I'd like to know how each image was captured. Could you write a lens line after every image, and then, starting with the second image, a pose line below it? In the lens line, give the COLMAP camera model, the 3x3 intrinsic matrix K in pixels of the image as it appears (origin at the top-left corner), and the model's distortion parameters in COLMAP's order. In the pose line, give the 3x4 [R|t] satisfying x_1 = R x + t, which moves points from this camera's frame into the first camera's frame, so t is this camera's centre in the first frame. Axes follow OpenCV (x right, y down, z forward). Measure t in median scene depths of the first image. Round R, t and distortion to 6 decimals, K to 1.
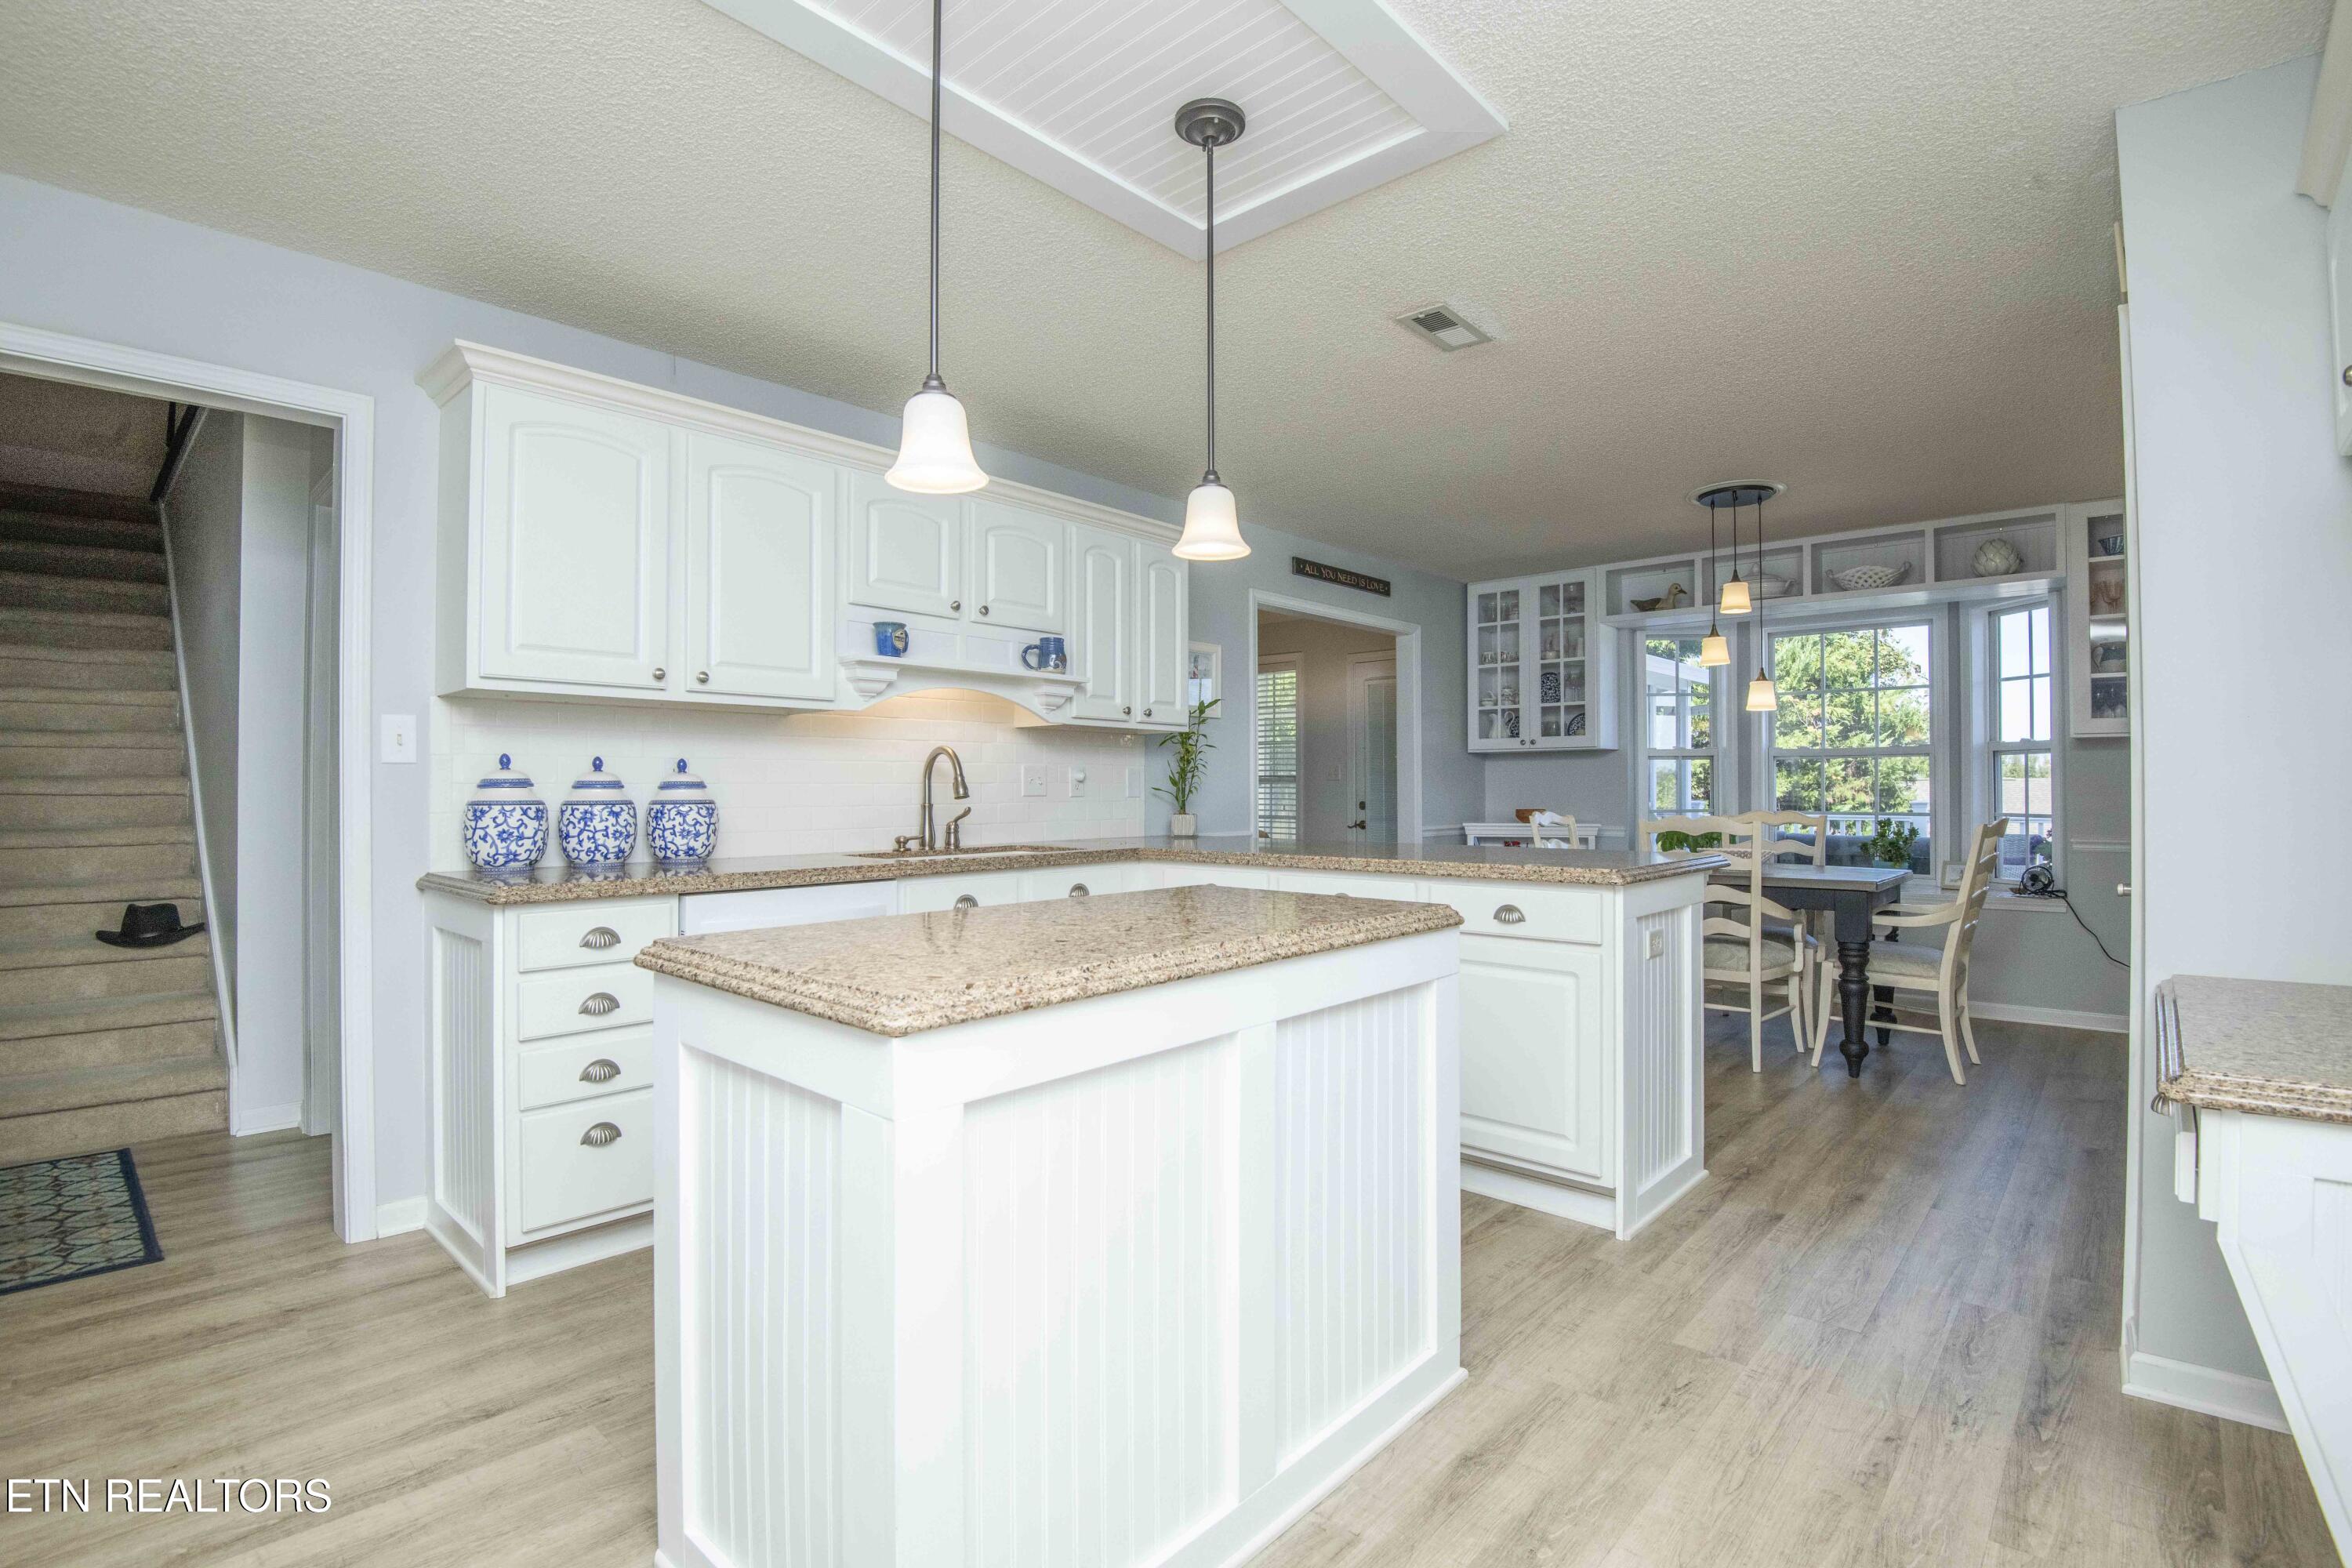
lens RADIAL K [[1088.9, 0, 1188.5], [0, 1088.9, 782.7], [0, 0, 1]] dist [-0.012476, -0.017856]
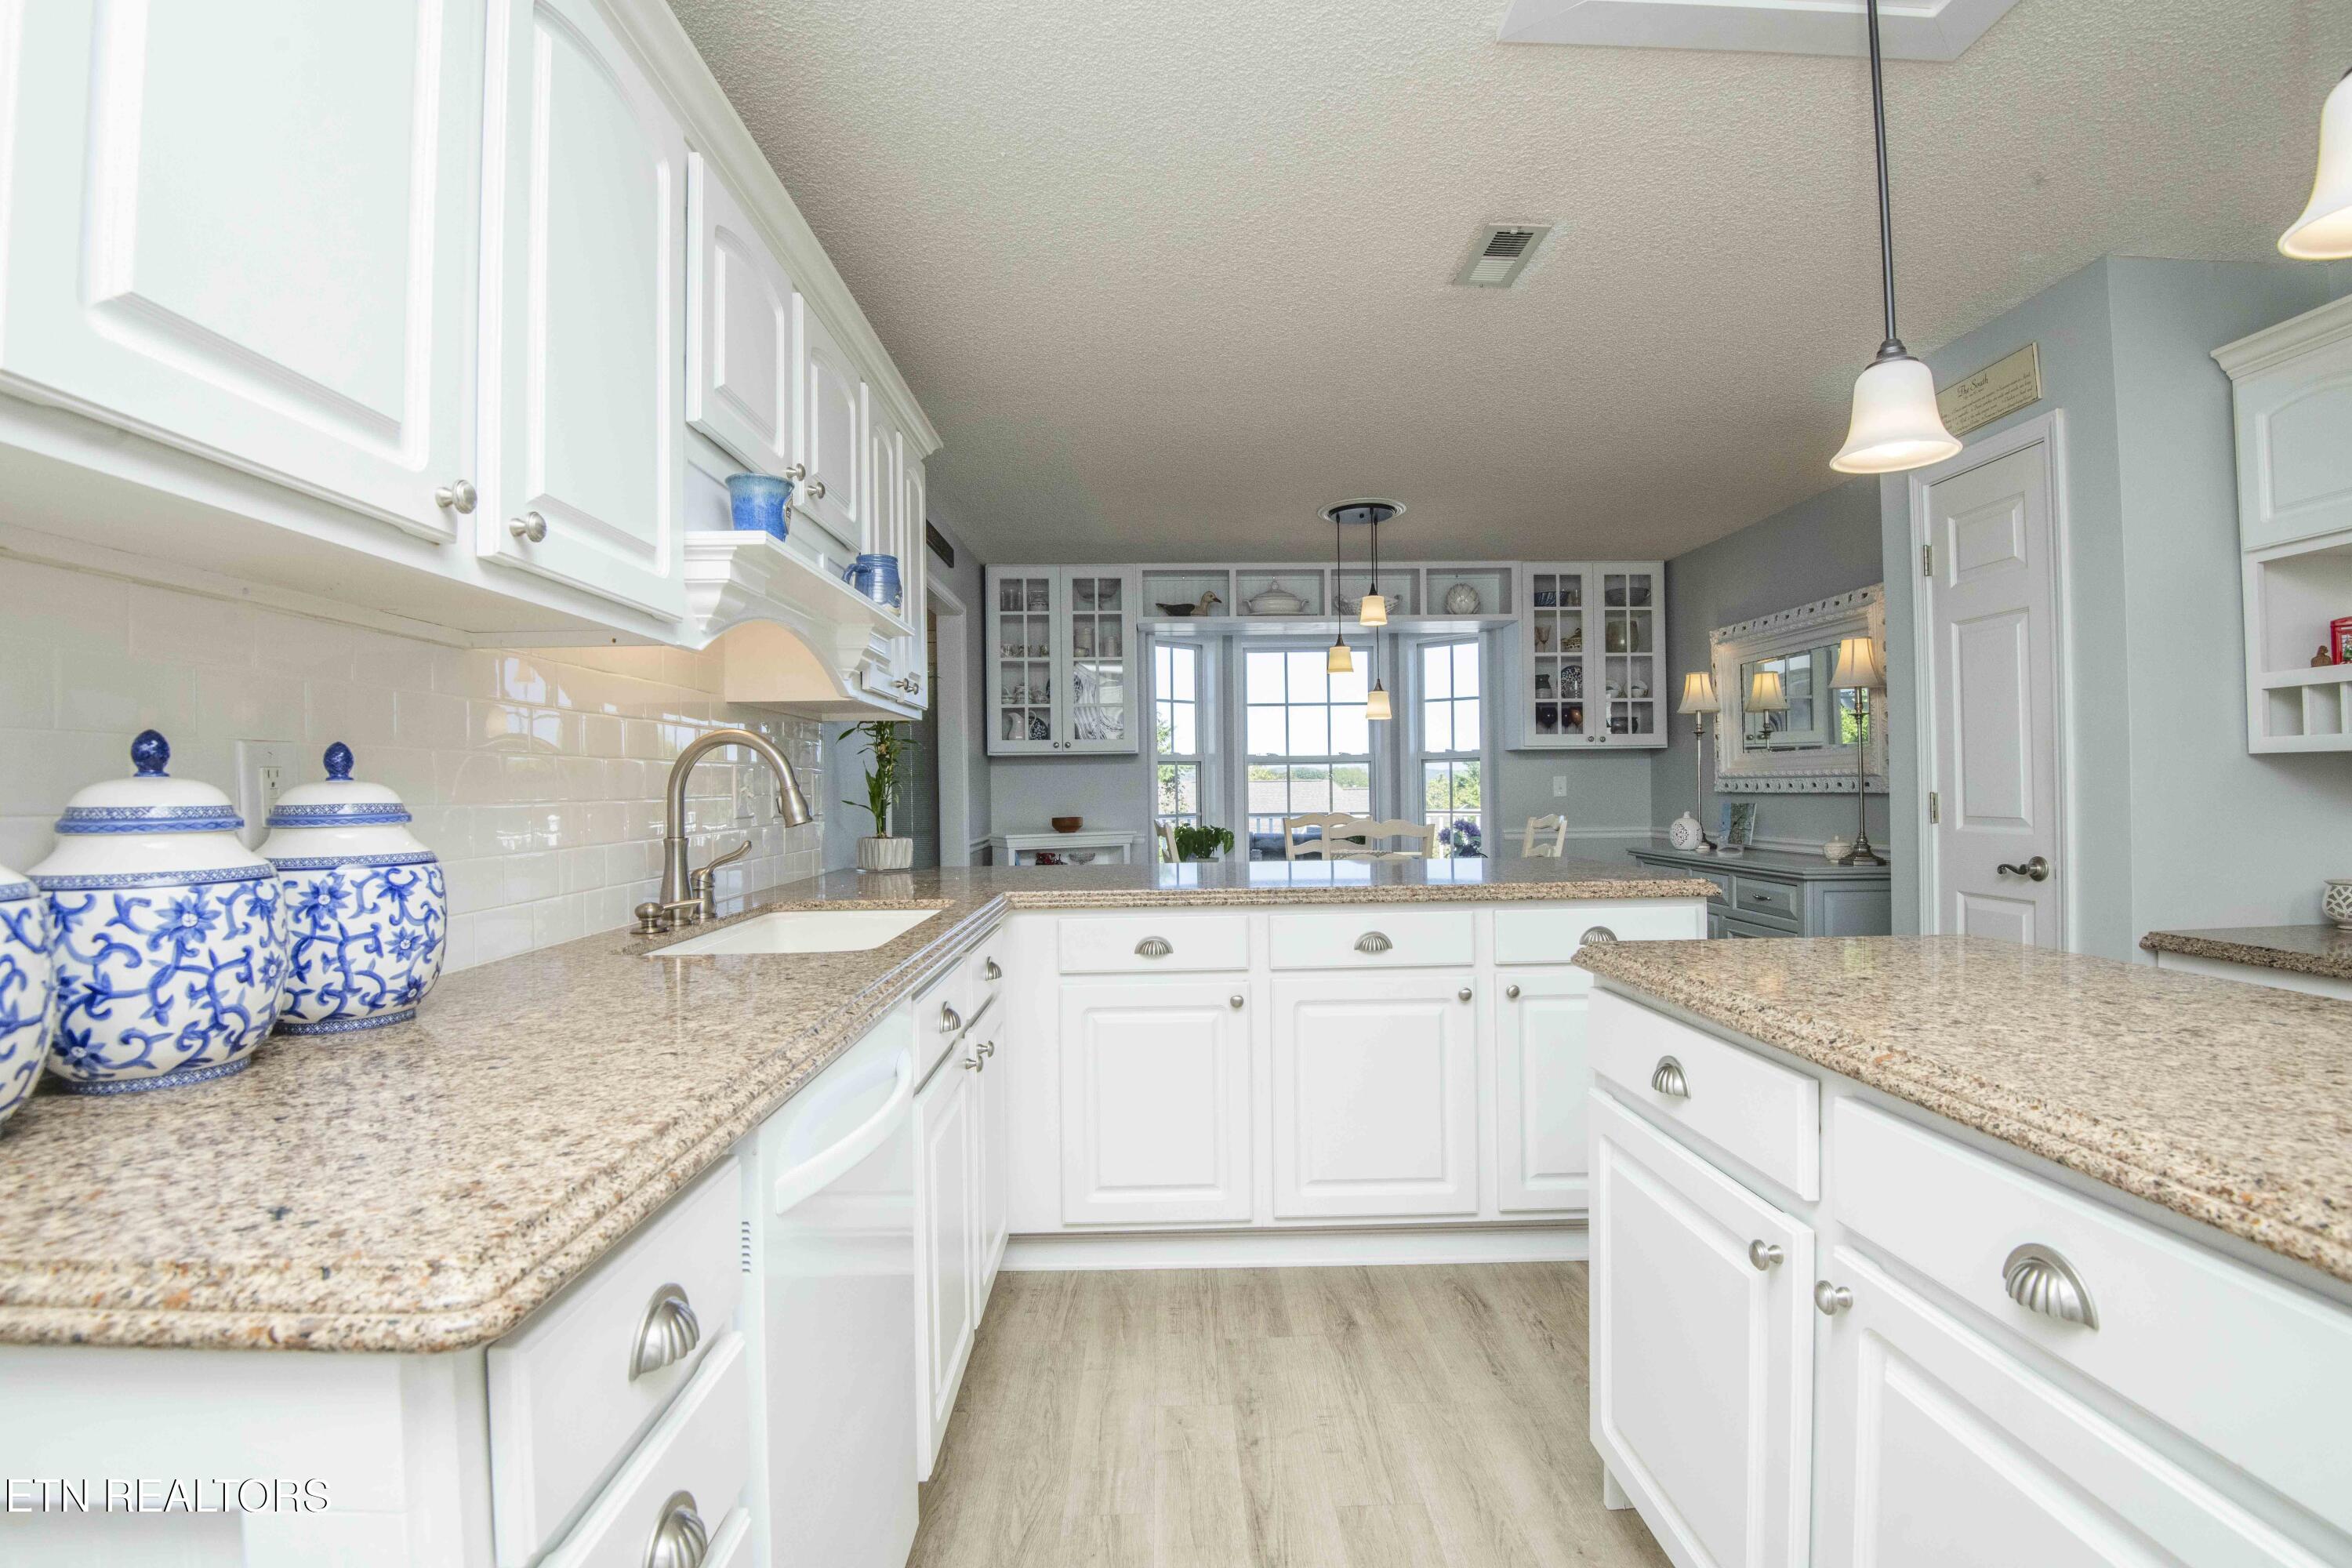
lens RADIAL K [[1088.5, 0, 1185.2], [0, 1088.5, 781.0], [0, 0, 1]] dist [0.000515, -0.026852]
pose [[0.724062, -0.003074, 0.689728, -0.350672], [0.008171, 0.999958, -0.004122, -0.003472], [-0.689686, 0.008620, 0.724057, 0.367415]]
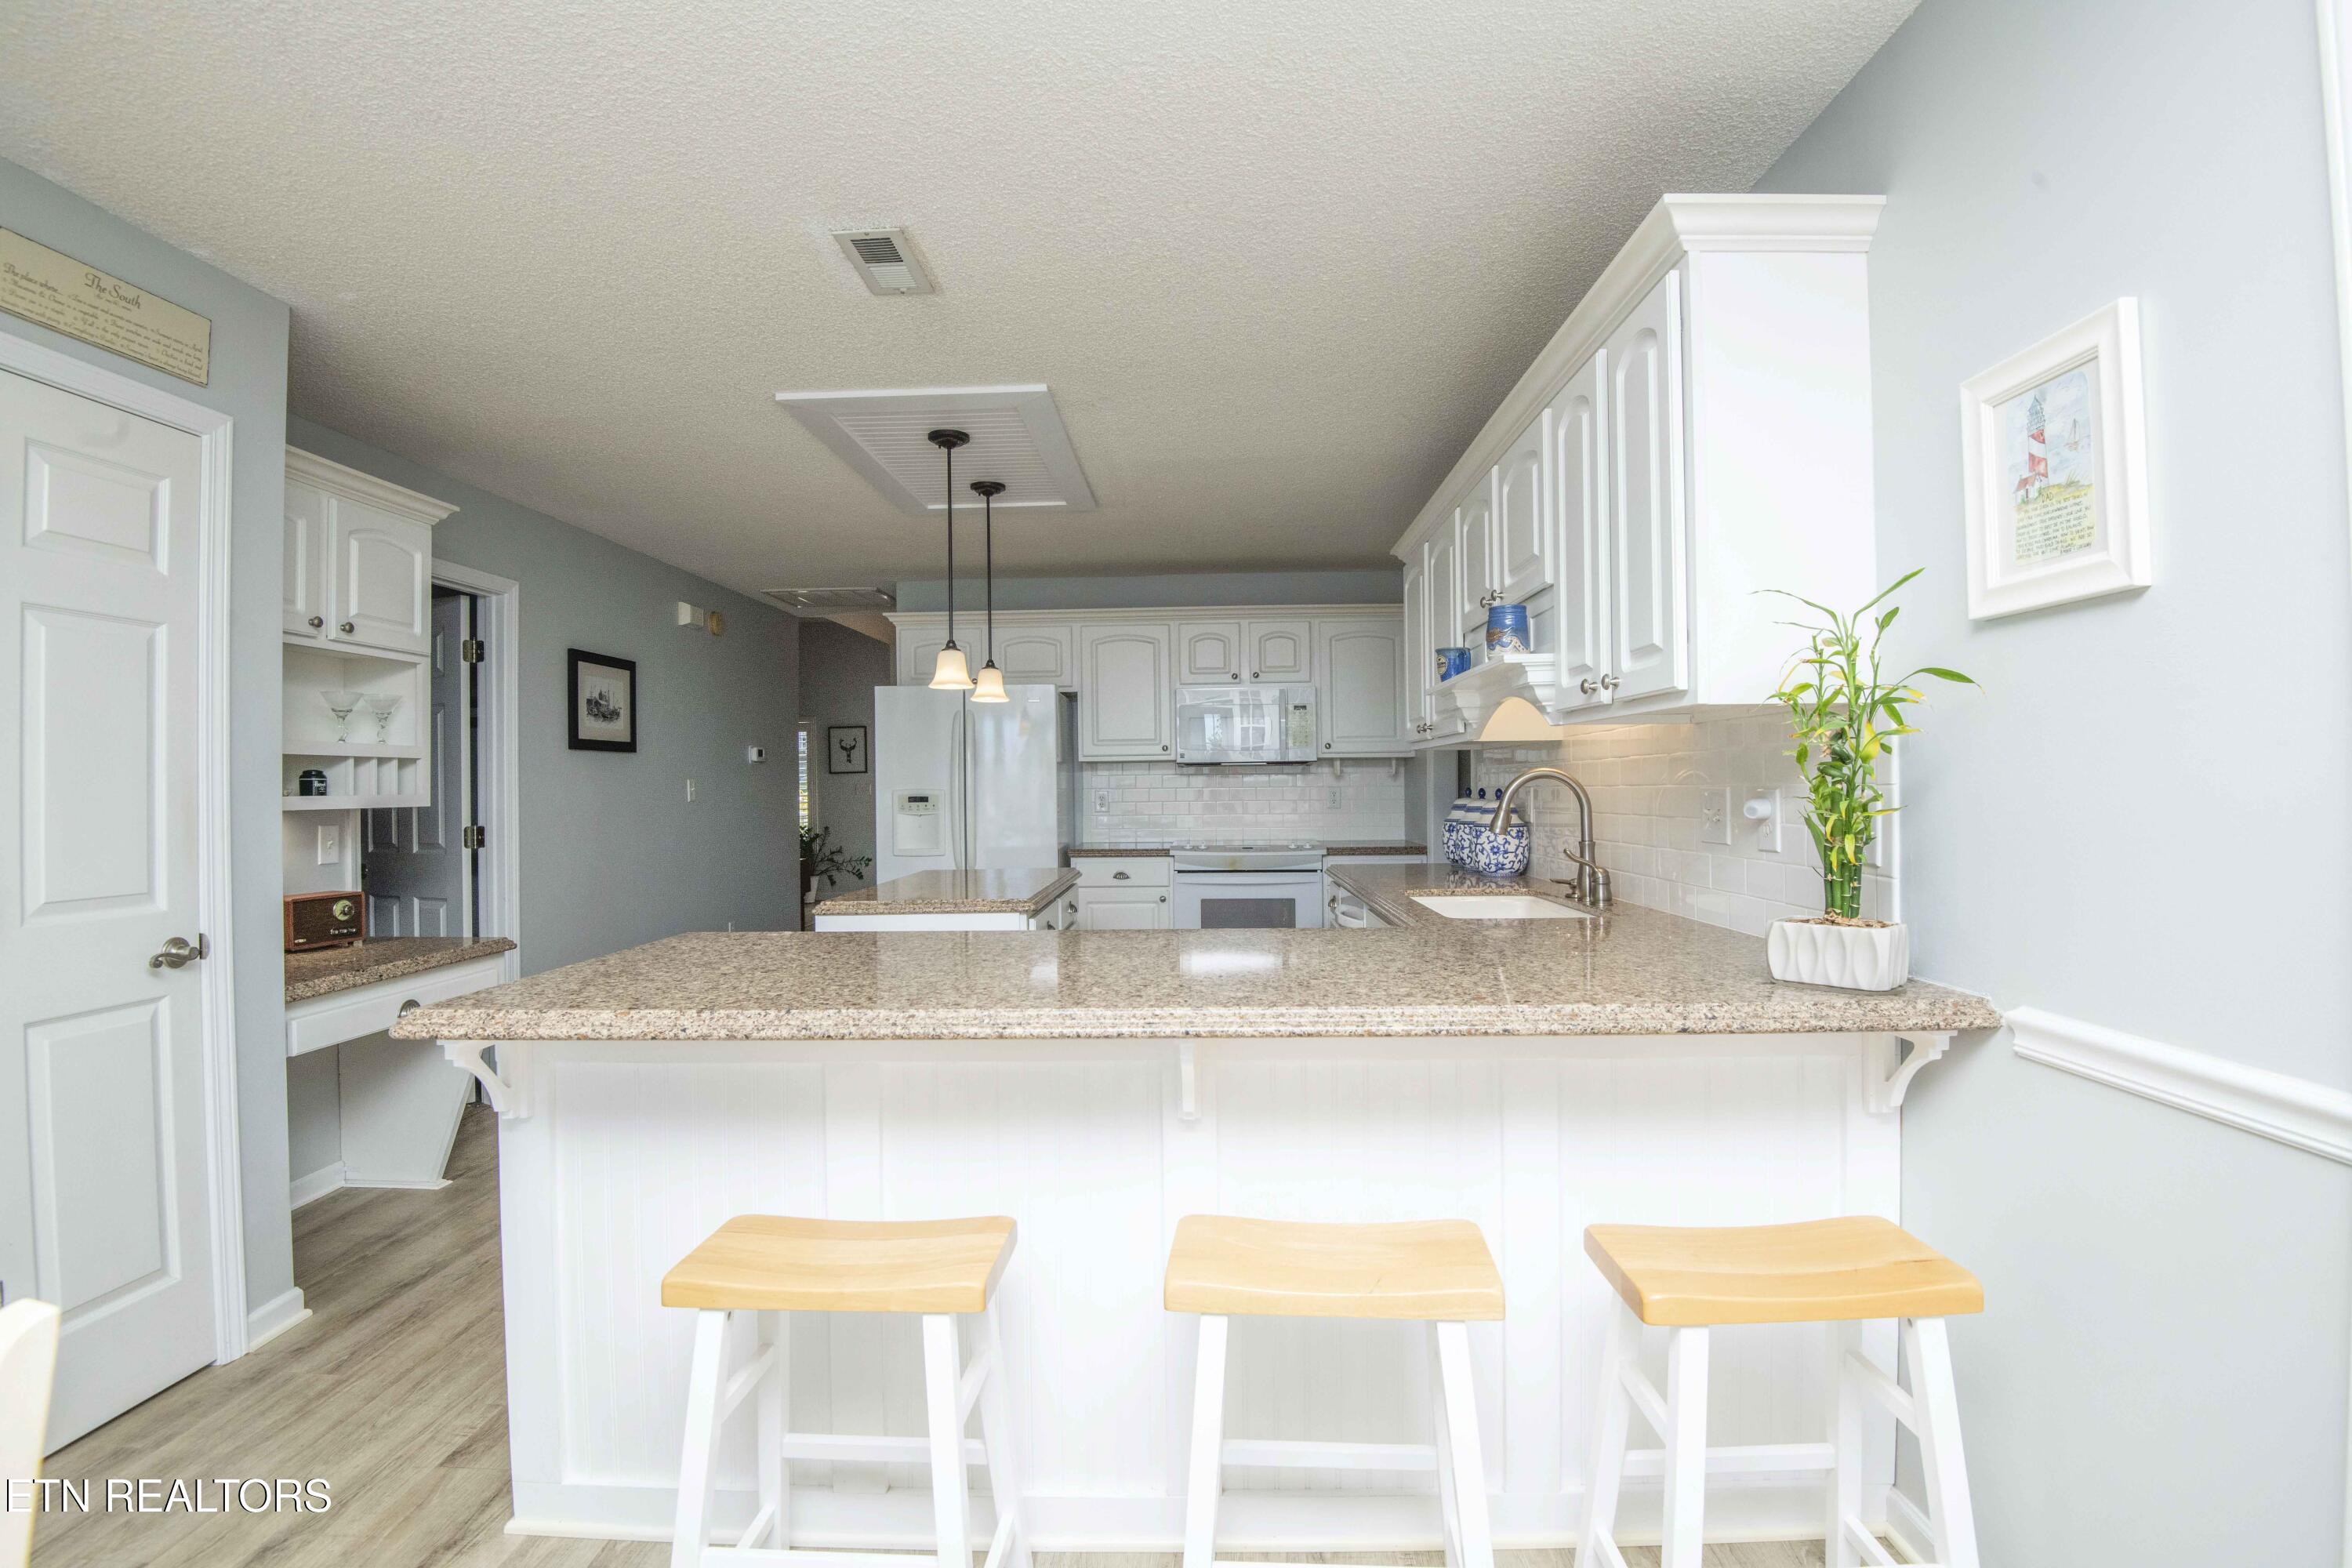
lens RADIAL K [[1088.9, 0, 1188.5], [0, 1088.9, 782.7], [0, 0, 1]] dist [-0.012476, -0.017856]
pose [[-0.754903, 0.003435, -0.655828, 0.396957], [0.010444, 0.999922, -0.006784, -0.022561], [0.655754, -0.011971, -0.754880, 1.154708]]
